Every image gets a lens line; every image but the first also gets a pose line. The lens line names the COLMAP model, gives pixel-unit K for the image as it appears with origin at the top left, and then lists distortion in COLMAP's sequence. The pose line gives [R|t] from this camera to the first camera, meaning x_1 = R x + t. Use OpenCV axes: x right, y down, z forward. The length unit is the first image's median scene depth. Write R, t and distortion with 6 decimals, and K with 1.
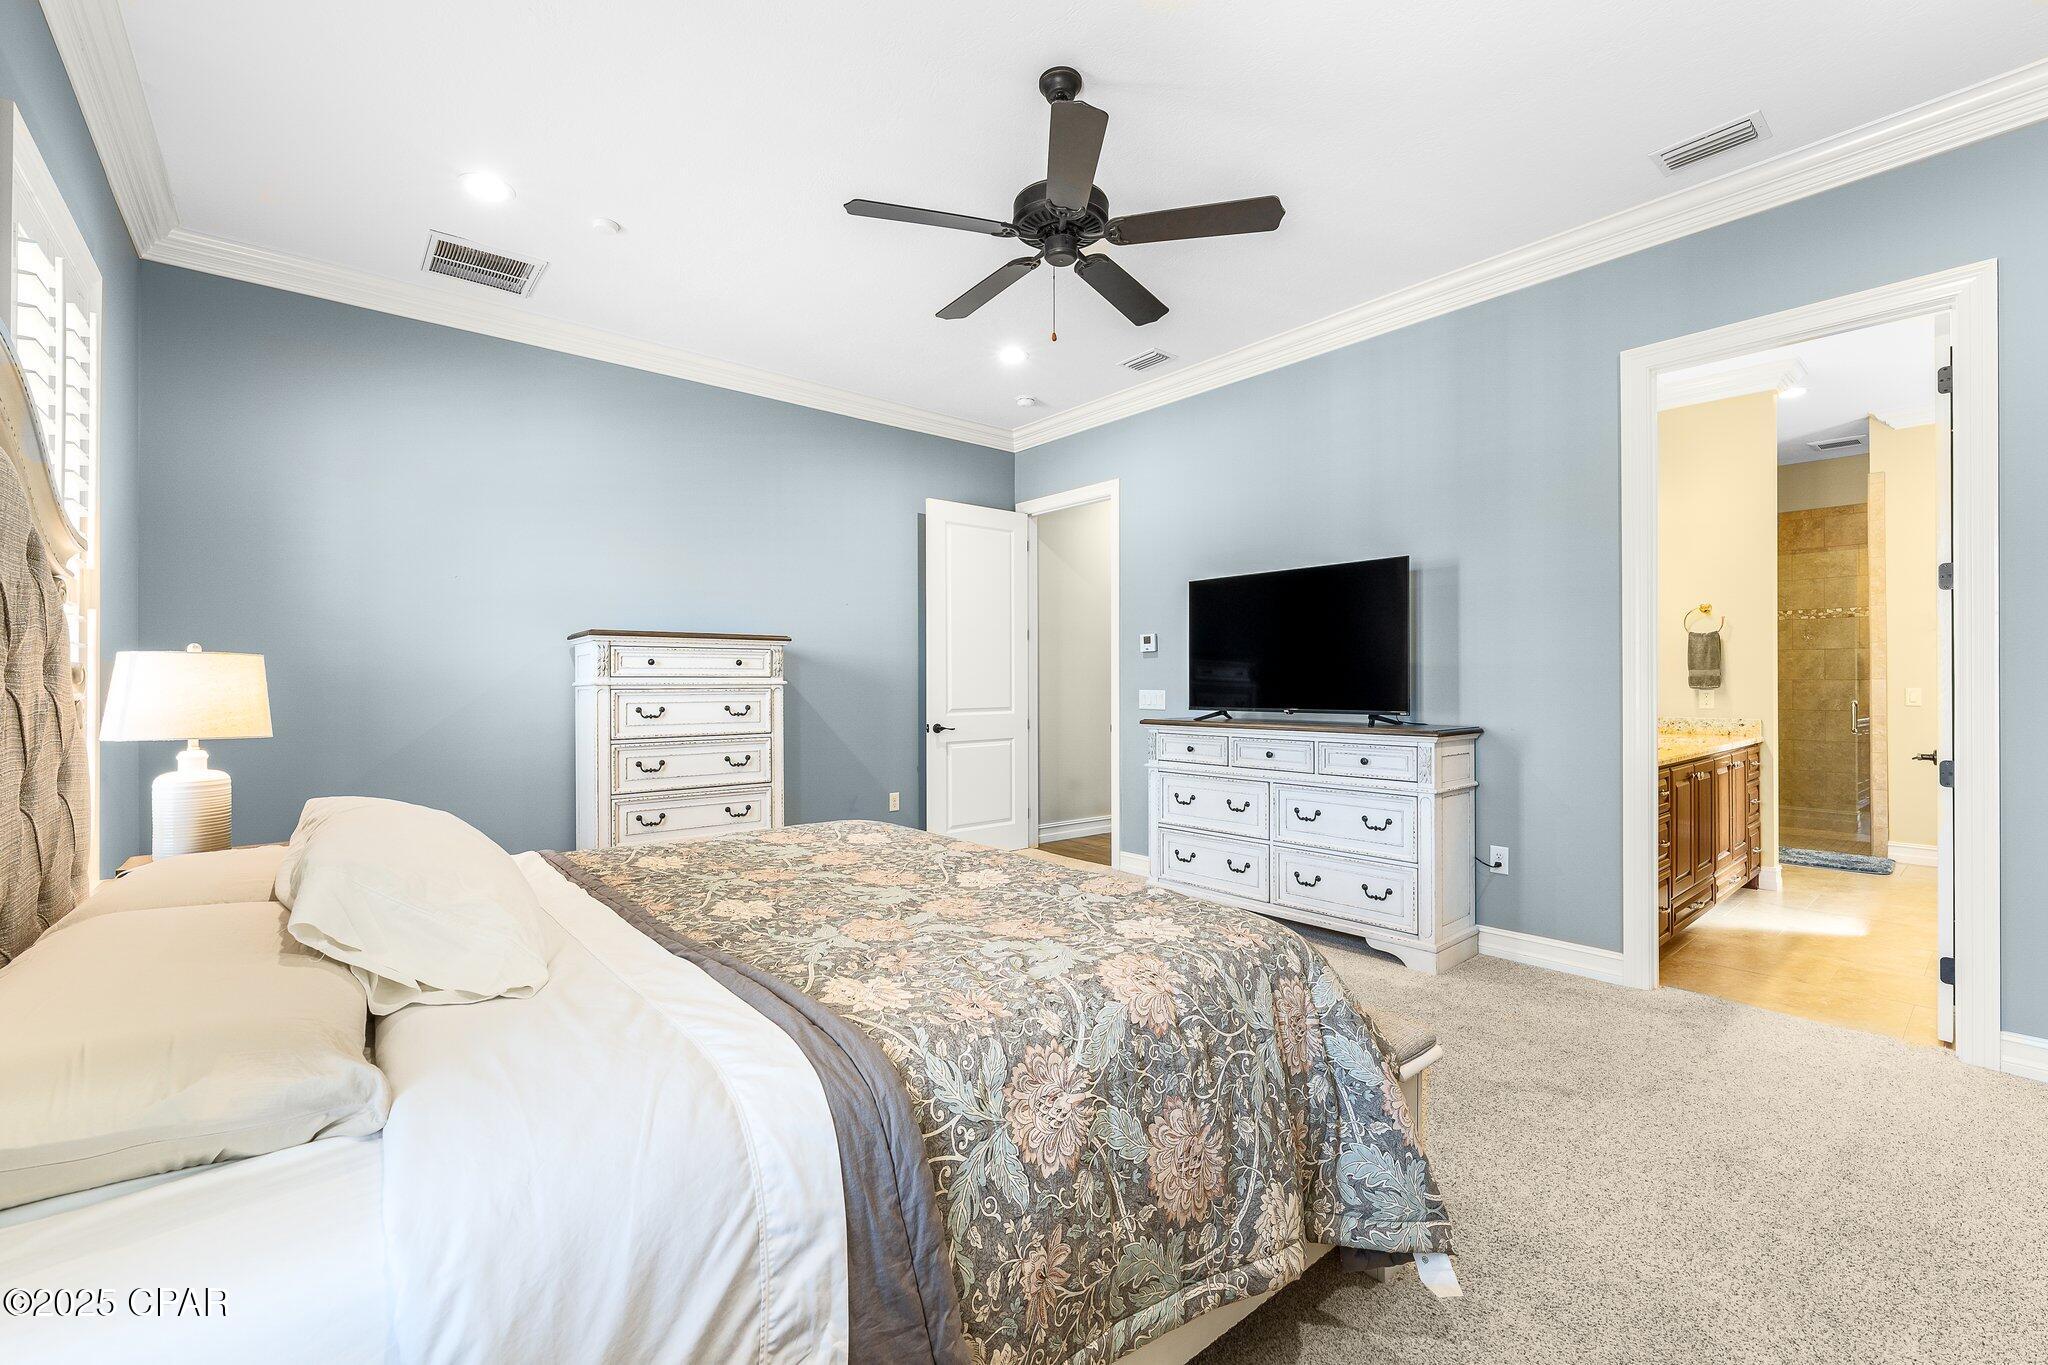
lens RADIAL K [[874.9, 0, 1025.6], [0, 874.9, 677.4], [0, 0, 1]] dist [0.000640, 0.000101]
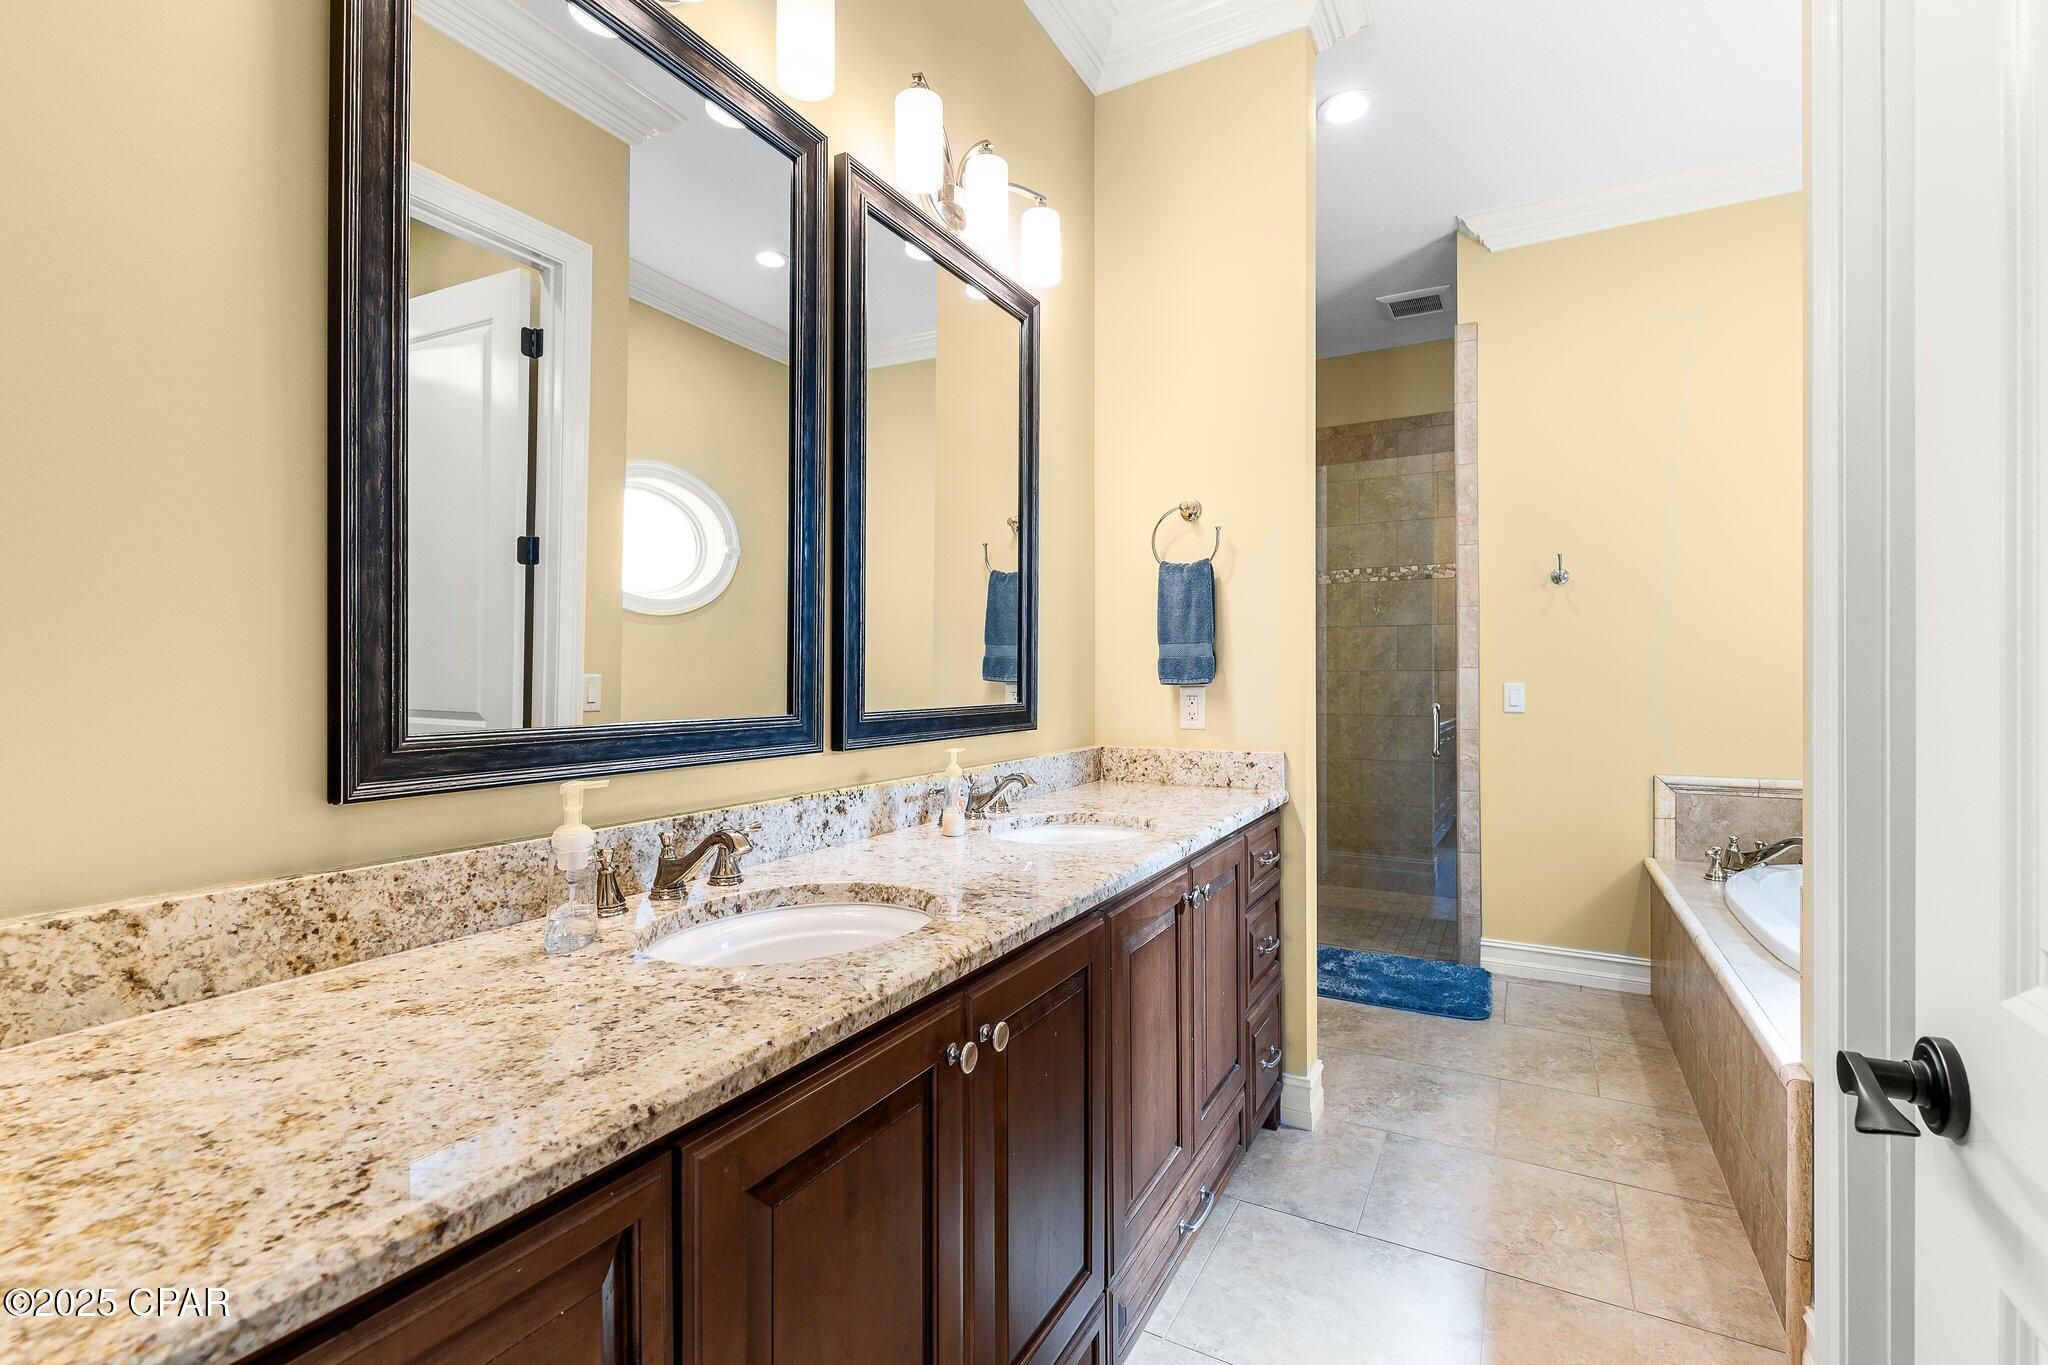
lens RADIAL K [[918.3, 0, 1026.3], [0, 918.3, 678.4], [0, 0, 1]] dist [0.002382, -0.000759]
pose [[0.937569, -0.000993, 0.347798, 0.471463], [-0.001024, 0.999984, 0.005614, 0.005795], [-0.347798, -0.005620, 0.937553, 0.515243]]
